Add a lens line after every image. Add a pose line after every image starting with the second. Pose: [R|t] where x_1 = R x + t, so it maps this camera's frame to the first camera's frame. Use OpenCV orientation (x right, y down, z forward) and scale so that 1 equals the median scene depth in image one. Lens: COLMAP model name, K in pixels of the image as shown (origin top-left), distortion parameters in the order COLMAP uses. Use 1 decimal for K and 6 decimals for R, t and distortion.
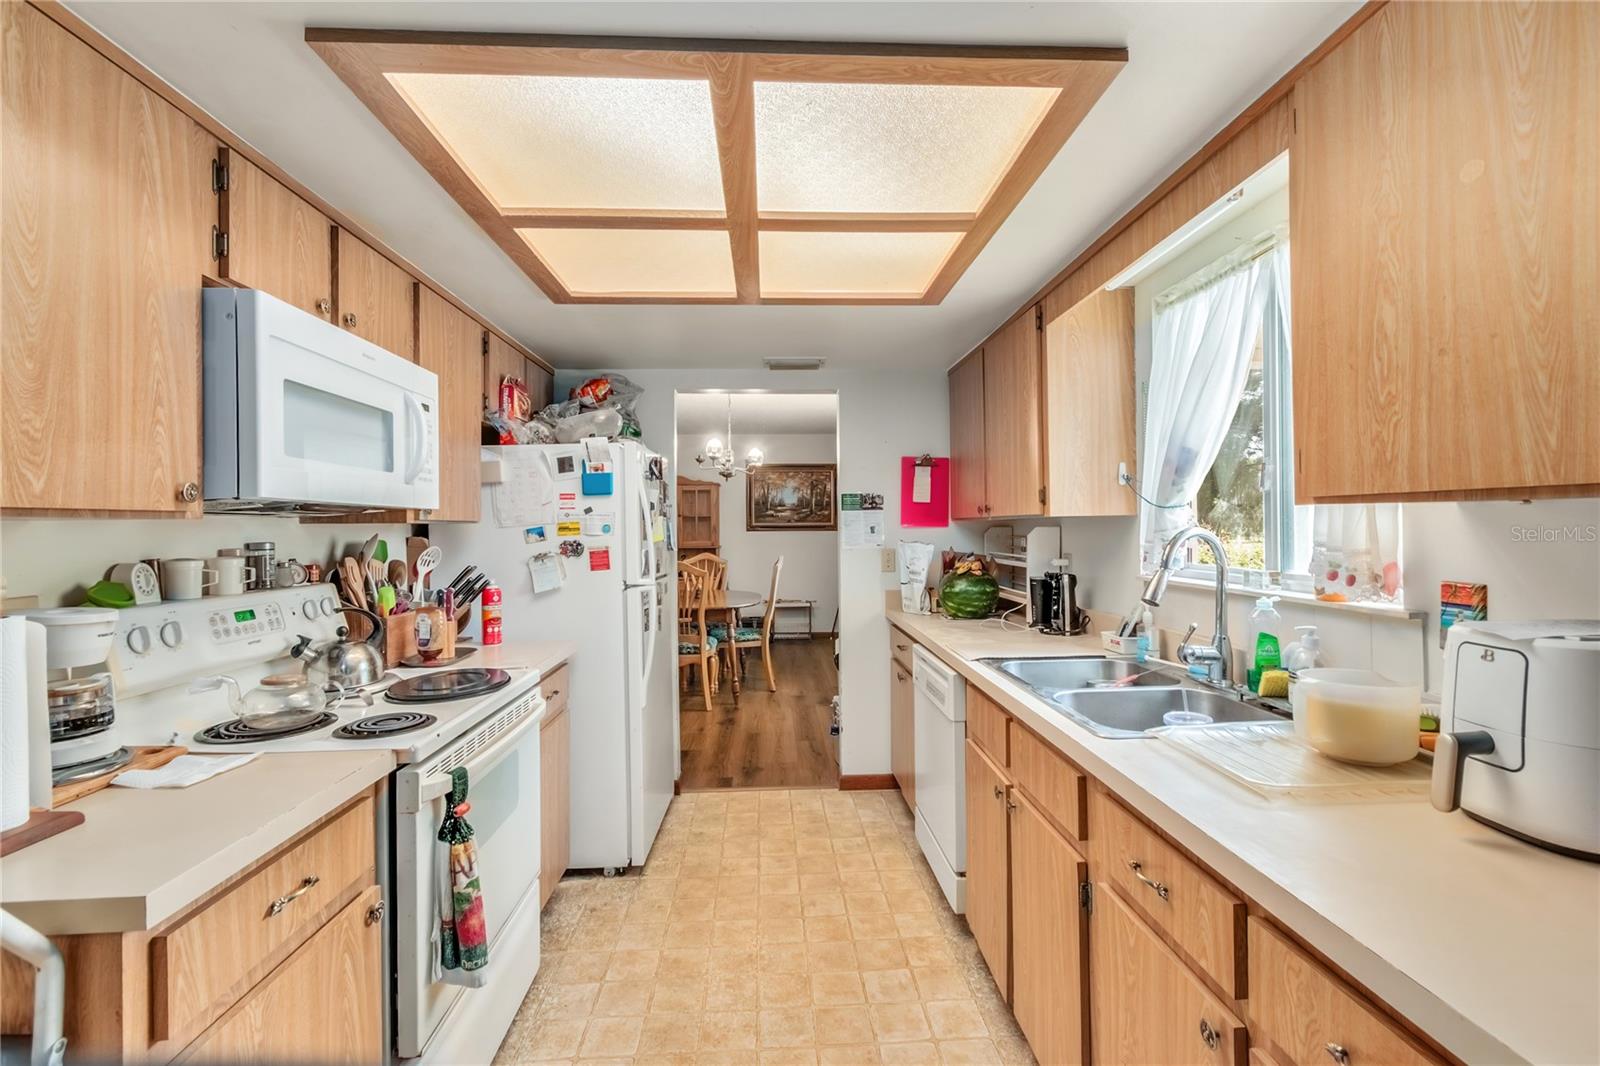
lens RADIAL K [[708.0, 0, 800.0], [0, 708.0, 526.1], [0, 0, 1]] dist [0.001560, -0.000148]
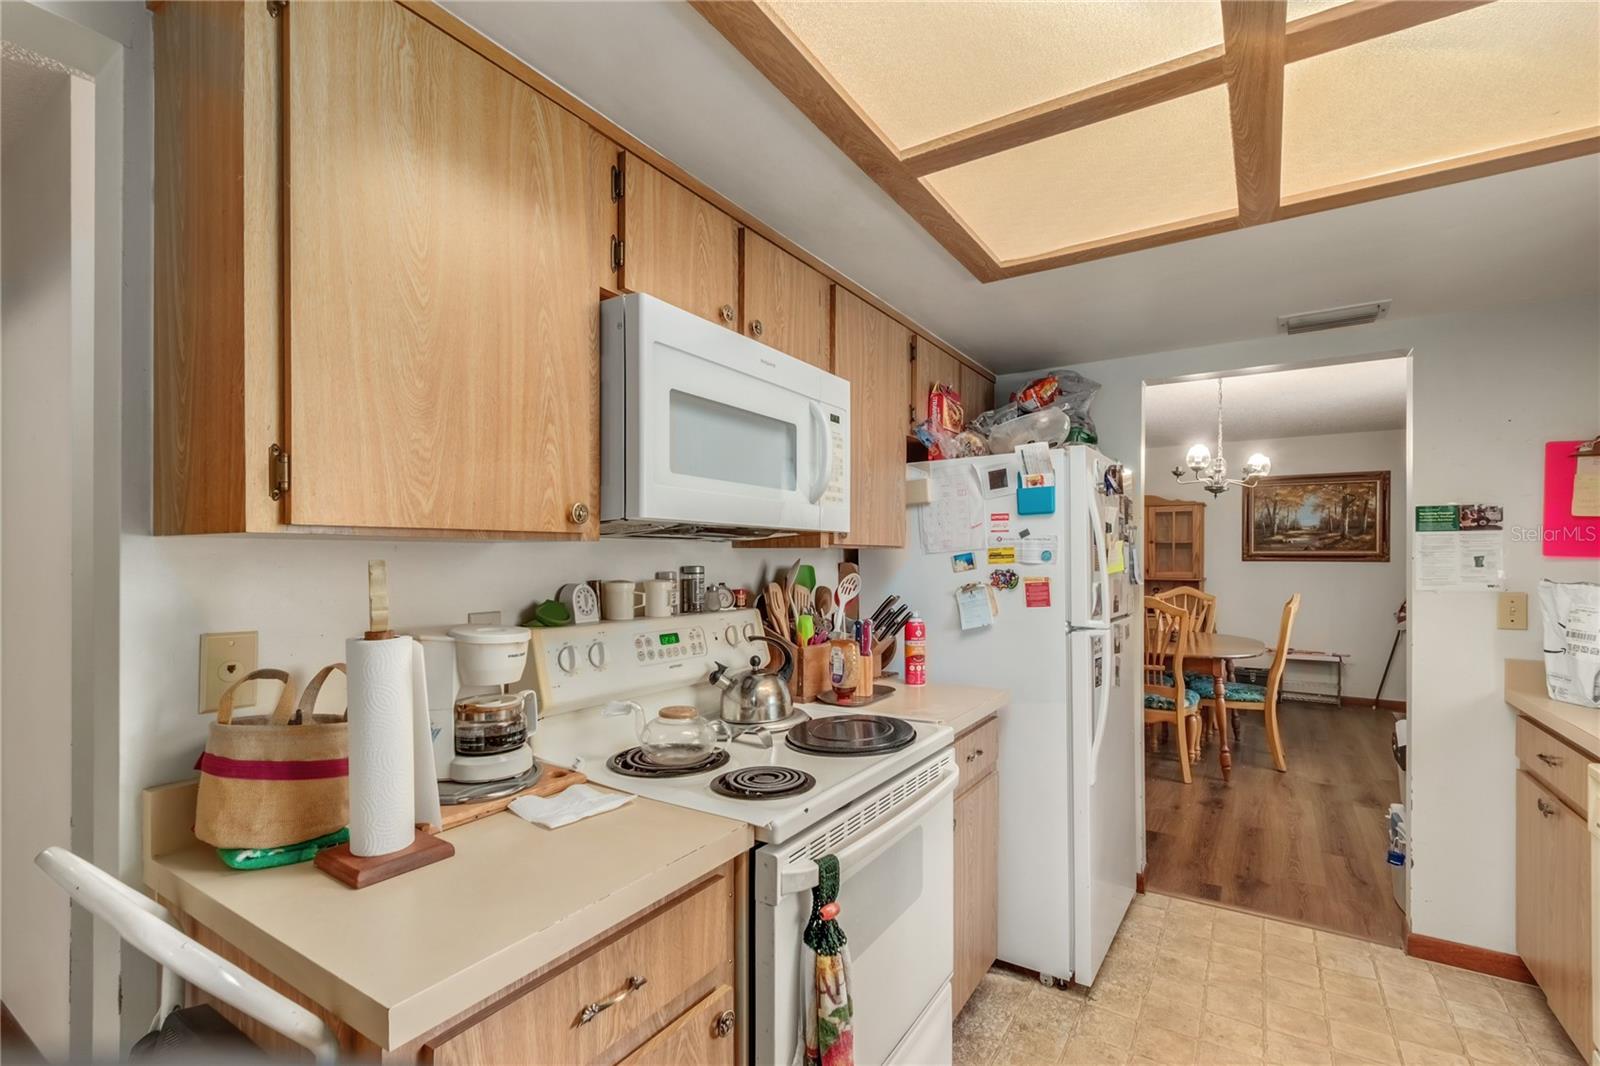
lens RADIAL K [[713.9, 0, 814.7], [0, 713.9, 556.6], [0, 0, 1]] dist [0.002438, 0.000333]
pose [[0.818284, 0.009764, -0.574731, -0.025429], [-0.007310, 0.999952, 0.006581, 0.001394], [0.574767, -0.001184, 0.818316, 0.215751]]
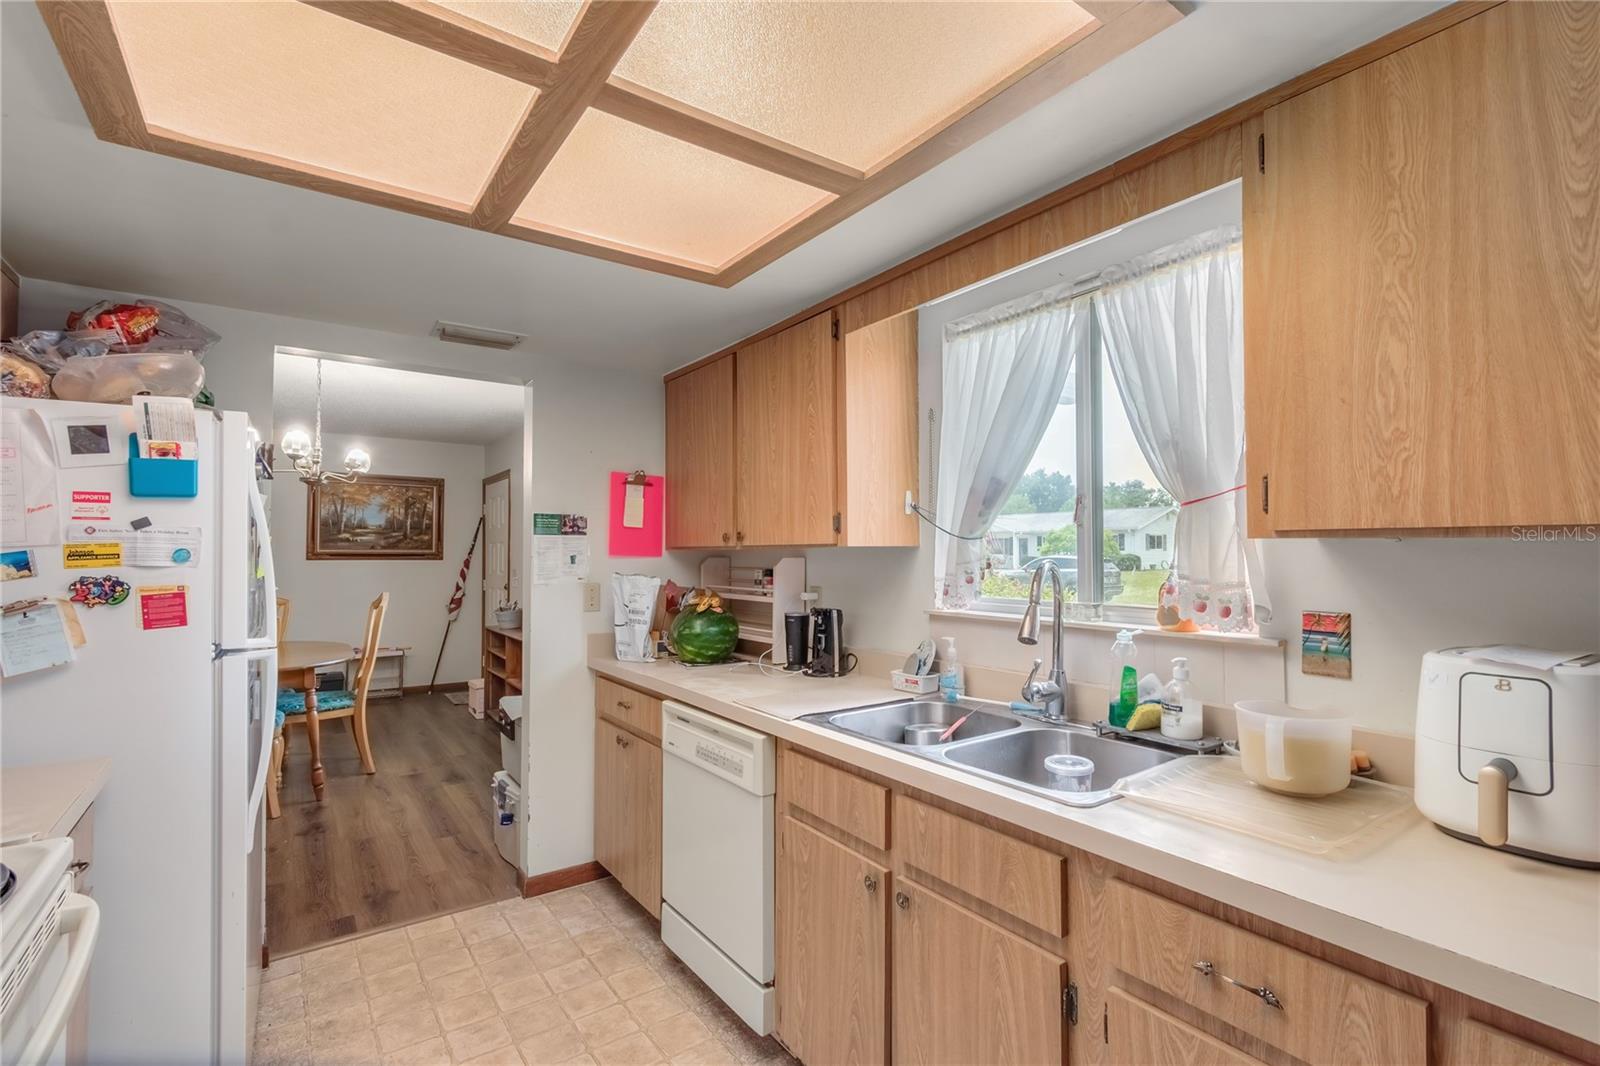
lens RADIAL K [[728.3, 0, 801.2], [0, 728.3, 538.4], [0, 0, 1]] dist [0.002324, -0.000094]
pose [[0.843092, 0.021204, 0.537352, -0.198292], [-0.008316, 0.999617, -0.026397, 0.001235], [-0.537706, 0.017787, 0.842945, 0.262861]]
